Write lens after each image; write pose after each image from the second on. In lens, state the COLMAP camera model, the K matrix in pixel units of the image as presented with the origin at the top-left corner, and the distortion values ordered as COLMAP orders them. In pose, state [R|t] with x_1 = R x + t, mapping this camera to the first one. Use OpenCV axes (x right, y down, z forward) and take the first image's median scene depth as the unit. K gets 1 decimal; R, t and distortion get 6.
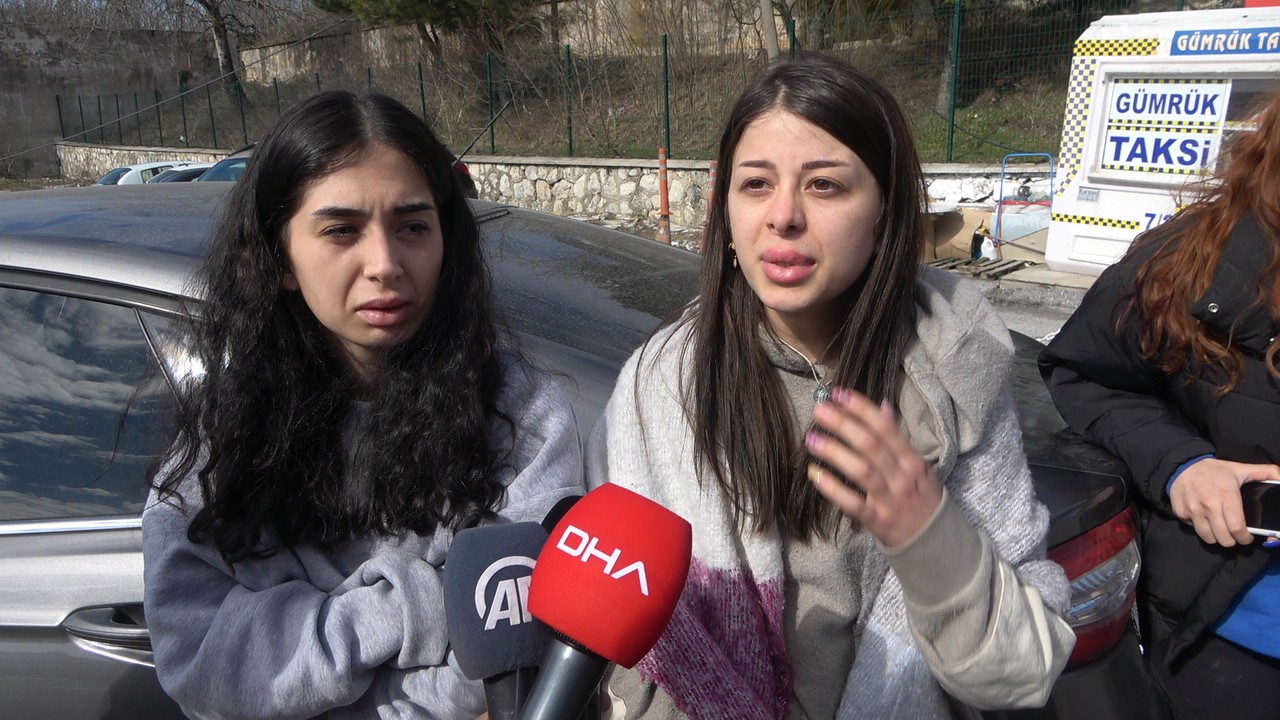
lens RADIAL K [[848.0, 0, 639.2], [0, 848.0, 305.3], [0, 0, 1]] dist [0.001054, 0.000811]
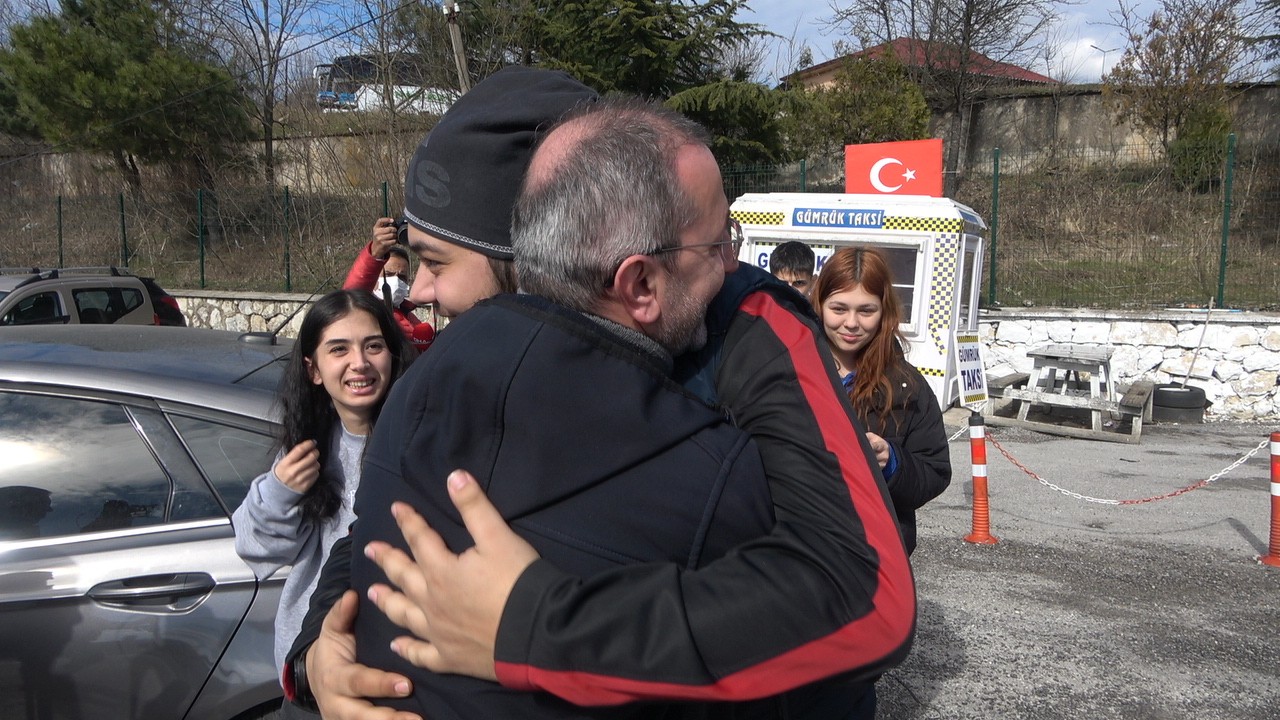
lens RADIAL K [[976.5, 0, 640.0], [0, 976.5, 360.0], [0, 0, 1]] dist [0.000152, 0.001877]
pose [[0.948237, -0.005950, 0.317508, -0.052976], [0.036727, 0.995170, -0.091034, 0.027653], [-0.315433, 0.097983, 0.943876, -0.230896]]
